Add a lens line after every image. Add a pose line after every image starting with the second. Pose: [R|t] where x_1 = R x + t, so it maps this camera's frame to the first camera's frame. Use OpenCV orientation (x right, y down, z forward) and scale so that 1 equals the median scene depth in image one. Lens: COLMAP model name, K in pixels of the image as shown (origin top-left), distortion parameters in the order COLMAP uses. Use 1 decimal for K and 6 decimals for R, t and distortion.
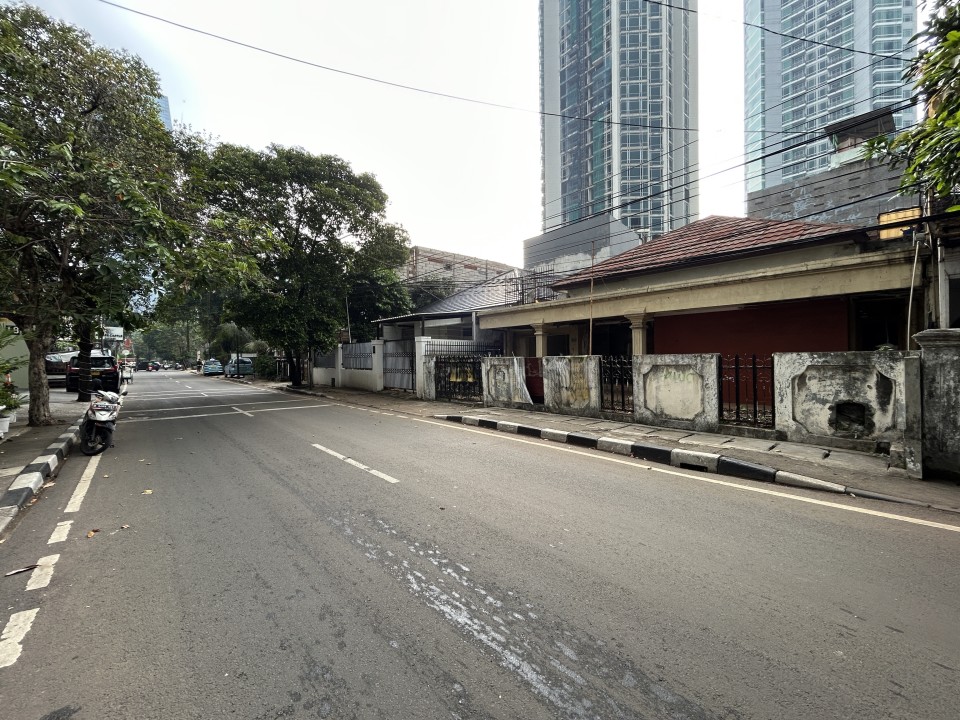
lens RADIAL K [[388.4, 0, 480.2], [0, 388.4, 360.9], [0, 0, 1]] dist [-0.000561, -0.000289]
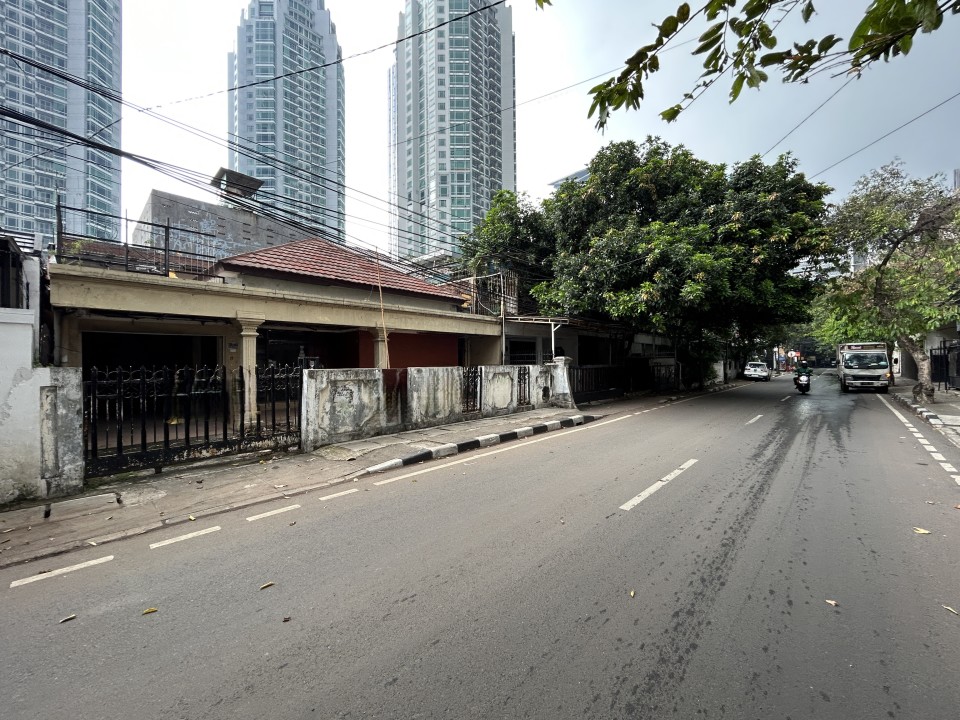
lens RADIAL K [[388.4, 0, 479.5], [0, 388.4, 357.8], [0, 0, 1]] dist [-0.000561, -0.000289]
pose [[-0.092894, 0.024309, 0.995379, -0.842817], [0.017100, 0.999593, -0.022816, -0.012590], [-0.995529, 0.014901, -0.093272, 1.053222]]
